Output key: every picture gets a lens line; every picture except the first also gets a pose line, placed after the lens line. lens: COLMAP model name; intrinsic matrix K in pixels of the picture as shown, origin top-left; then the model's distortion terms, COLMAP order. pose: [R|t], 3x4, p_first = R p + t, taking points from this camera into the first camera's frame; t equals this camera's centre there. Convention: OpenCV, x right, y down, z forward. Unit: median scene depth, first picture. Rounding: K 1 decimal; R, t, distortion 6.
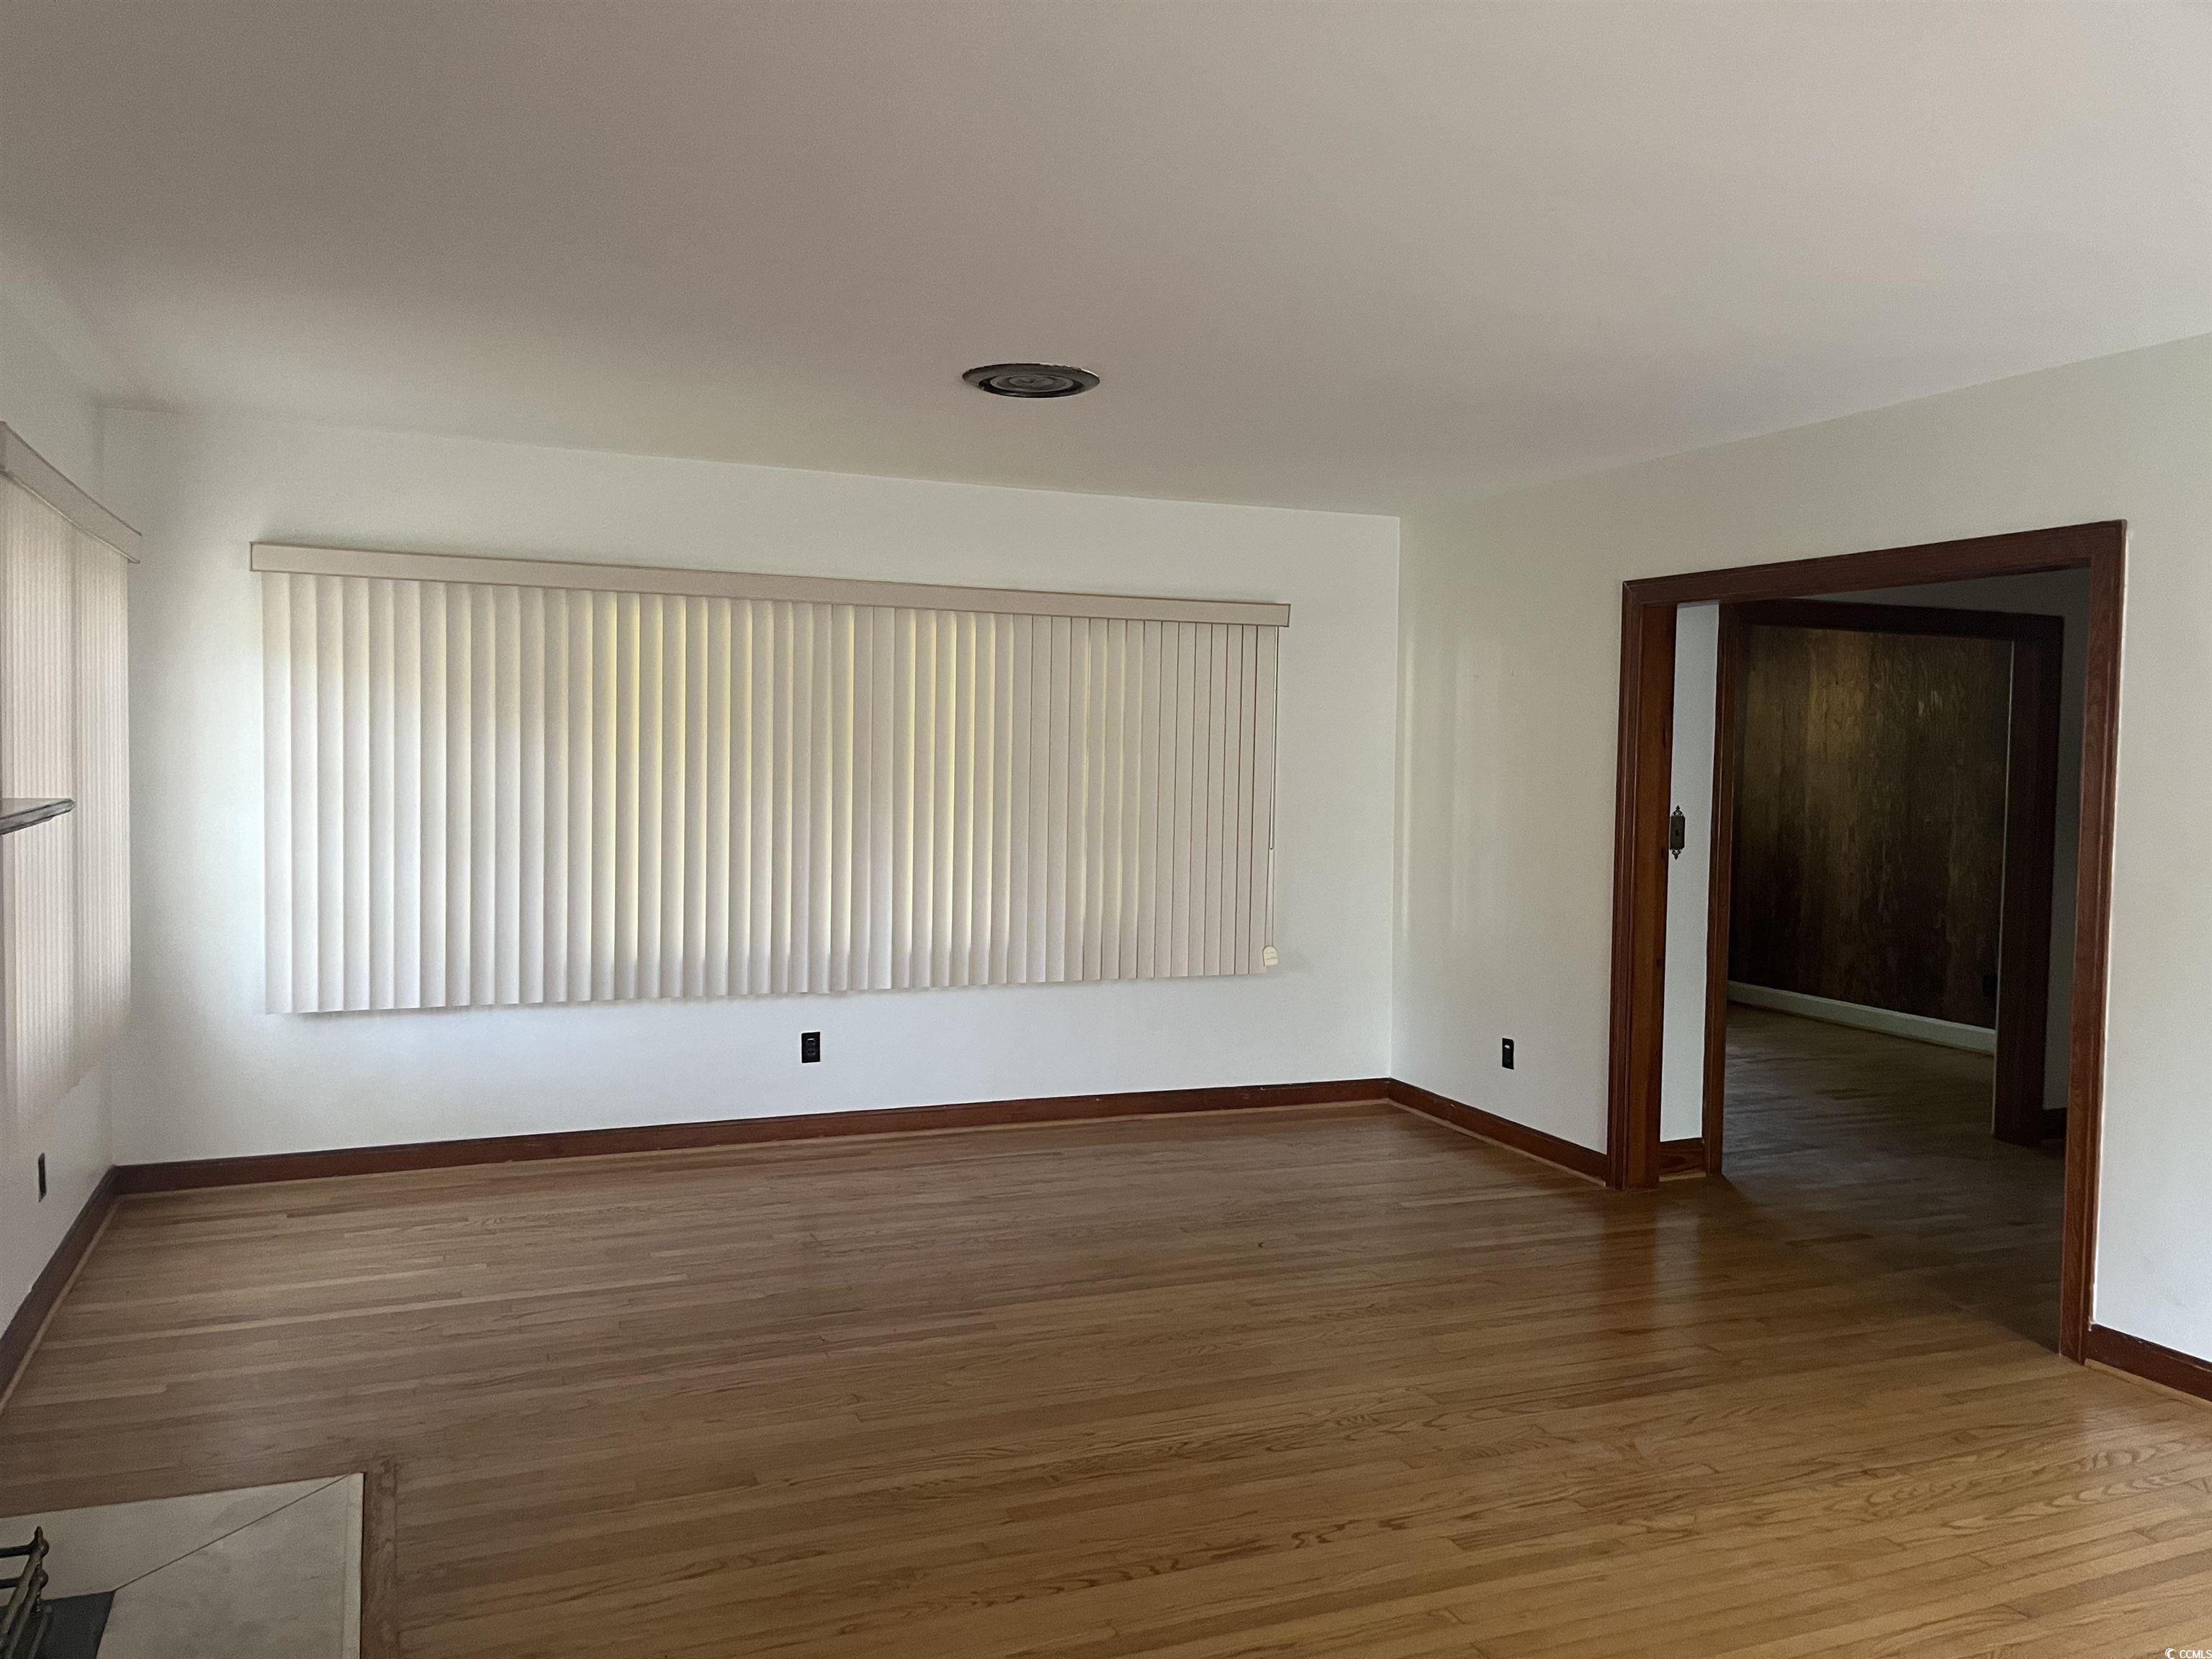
lens RADIAL K [[1677.8, 0, 1106.4], [0, 1677.8, 807.5], [0, 0, 1]] dist [0.029958, -0.027486]
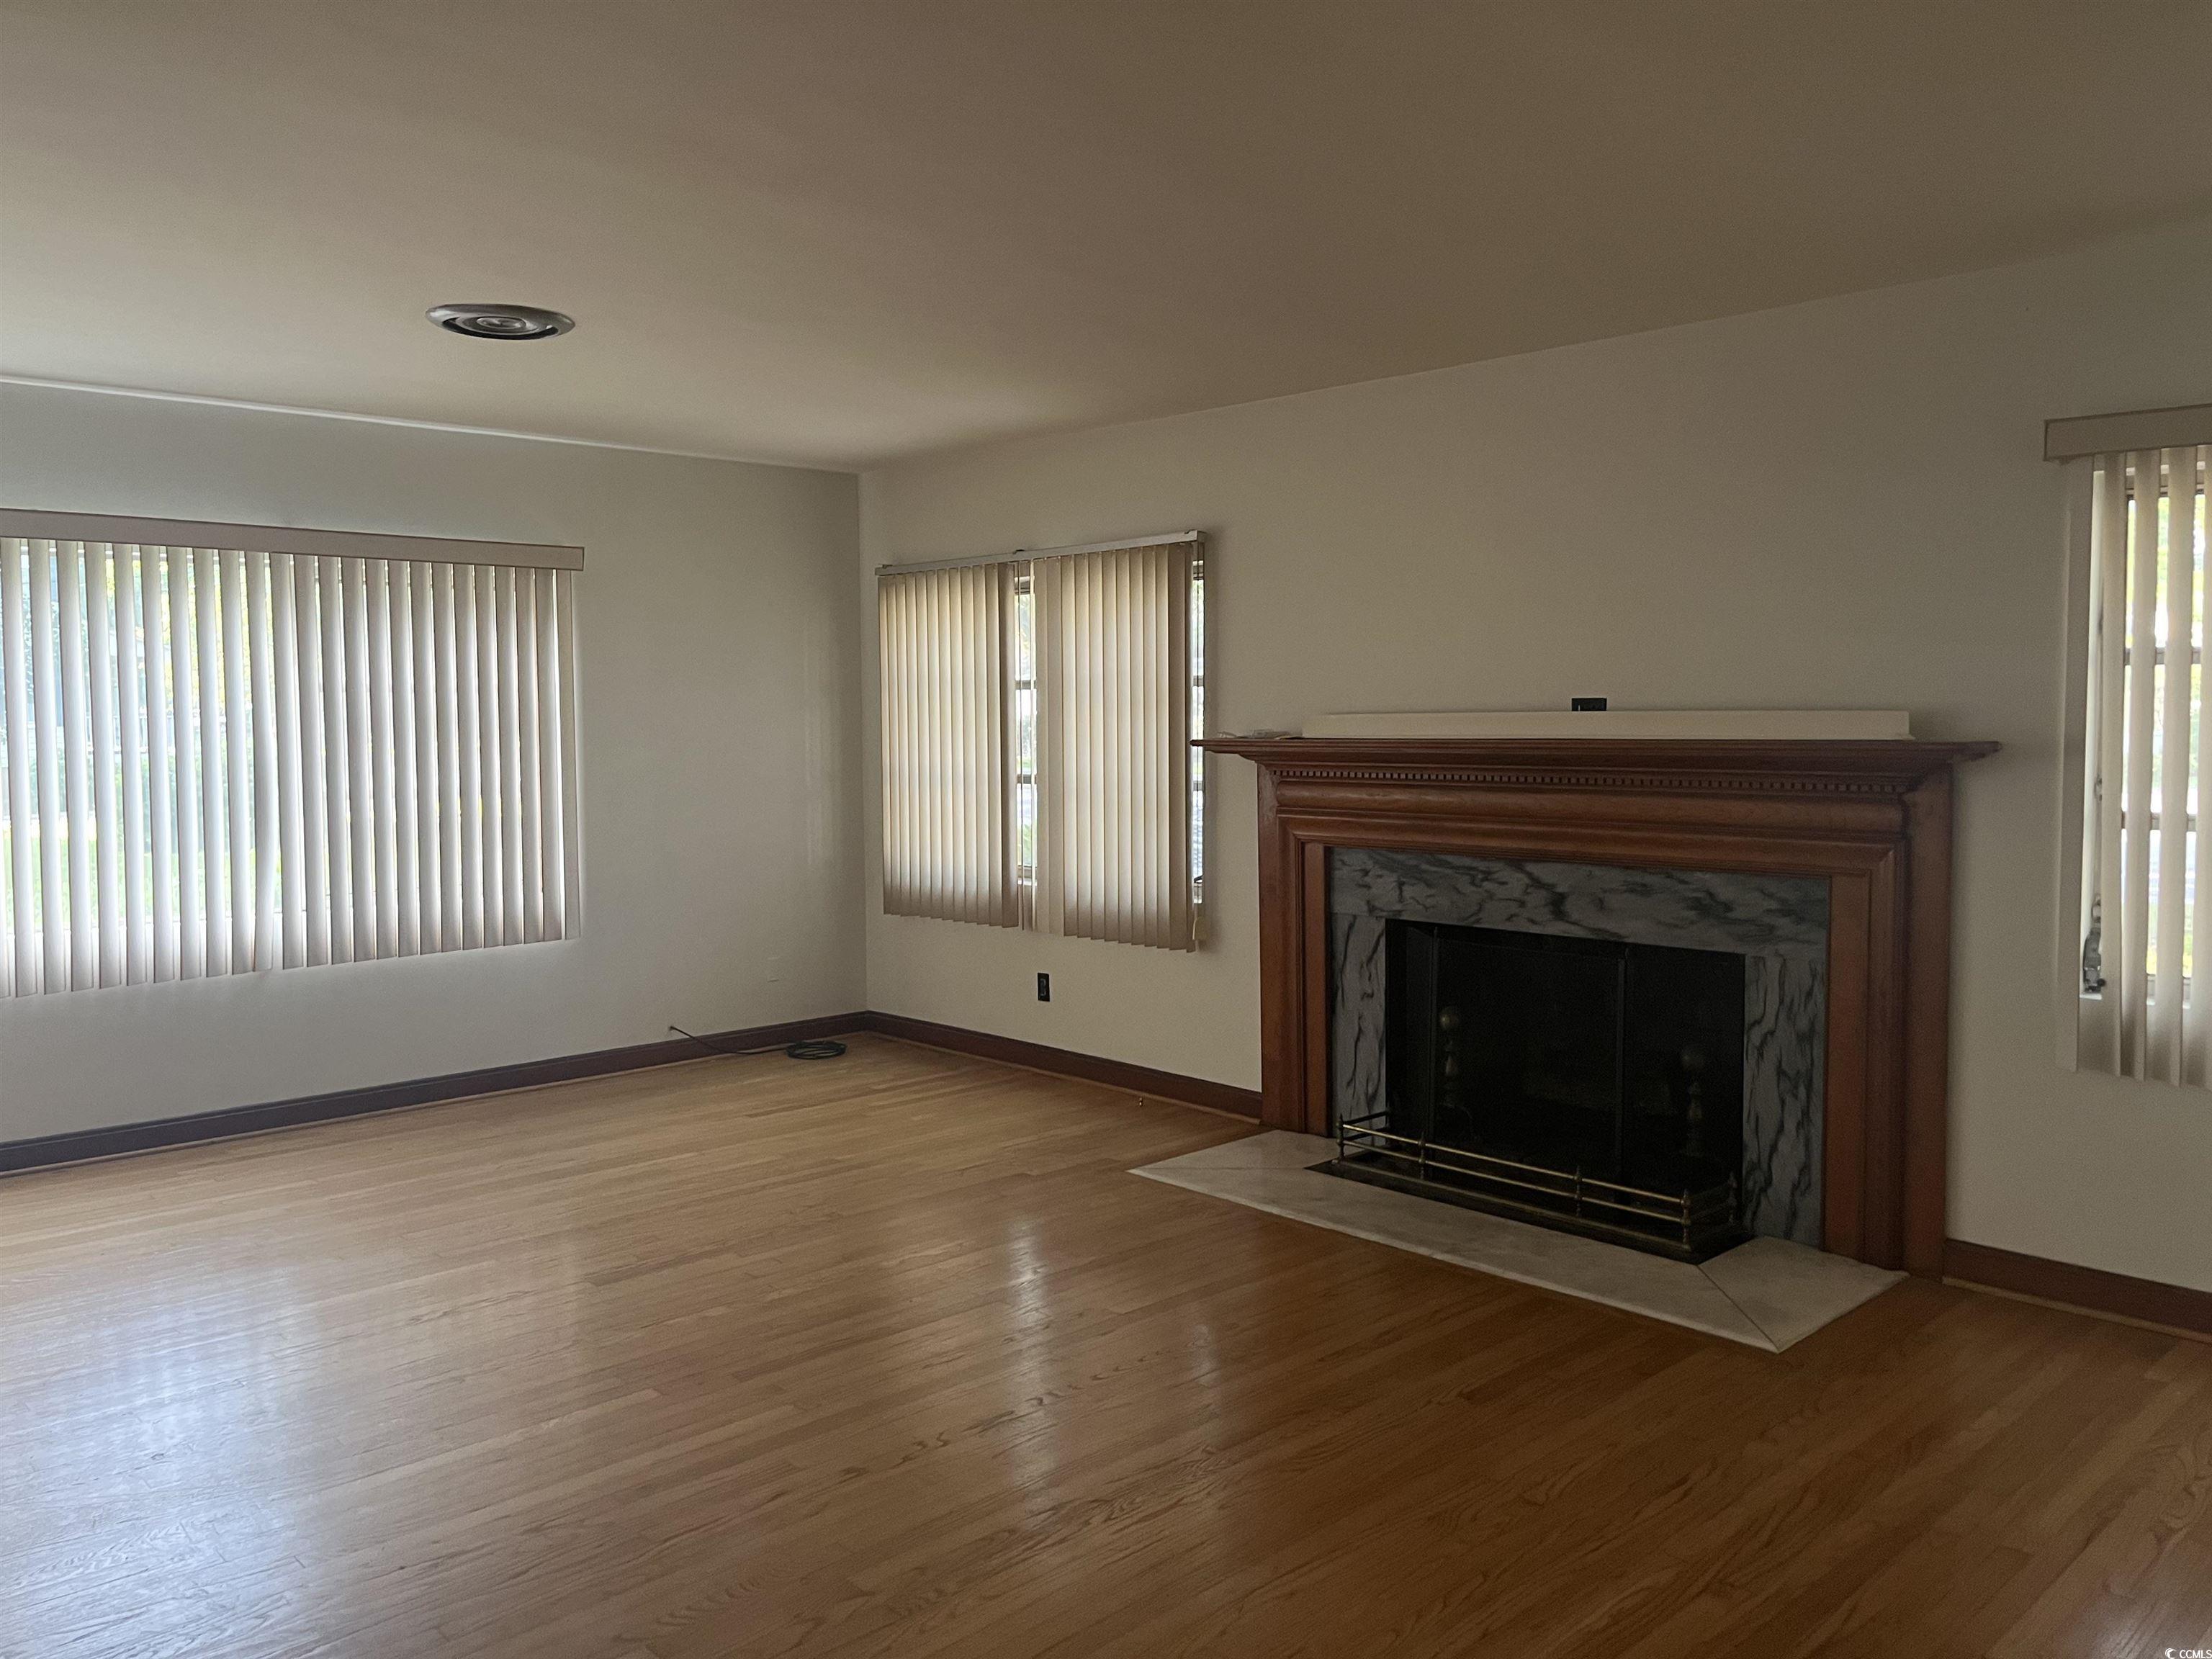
lens RADIAL K [[1677.8, 0, 1107.1], [0, 1677.8, 823.0], [0, 0, 1]] dist [0.029958, -0.027486]
pose [[-0.936249, 0.002485, -0.351329, 0.376197], [-0.031499, 0.995354, 0.090981, -0.042475], [0.349923, 0.096247, -0.931821, 1.929568]]
